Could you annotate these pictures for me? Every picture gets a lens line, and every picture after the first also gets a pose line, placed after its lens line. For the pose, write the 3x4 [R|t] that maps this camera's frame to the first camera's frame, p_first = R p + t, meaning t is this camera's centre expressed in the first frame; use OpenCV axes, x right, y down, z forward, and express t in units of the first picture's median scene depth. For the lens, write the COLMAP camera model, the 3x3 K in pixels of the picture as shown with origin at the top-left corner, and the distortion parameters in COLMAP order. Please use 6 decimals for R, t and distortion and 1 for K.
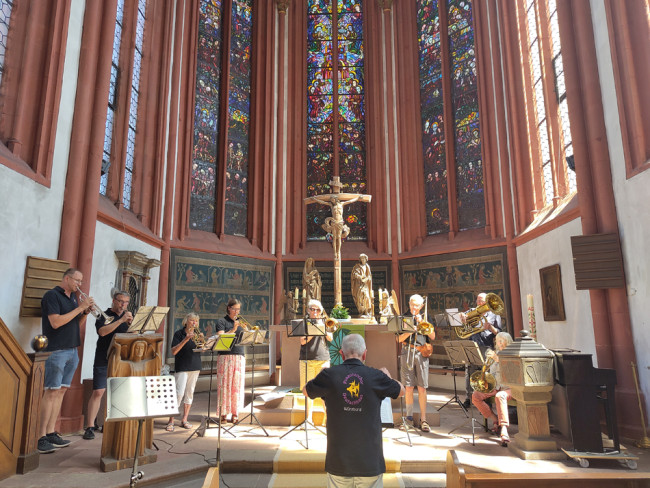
lens RADIAL K [[465.2, 0, 323.2], [0, 465.2, 243.7], [0, 0, 1]] dist [-0.000709, -0.004562]
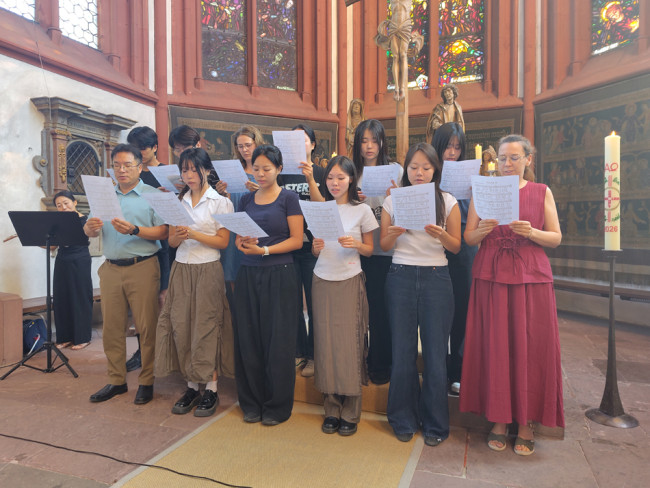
lens RADIAL K [[465.2, 0, 325.4], [0, 465.2, 247.1], [0, 0, 1]] dist [-0.000709, -0.004562]
pose [[0.945465, 0.013857, -0.325429, 0.109985], [0.057223, 0.976490, 0.207829, 0.076105], [0.320658, -0.215117, 0.922444, 0.346995]]
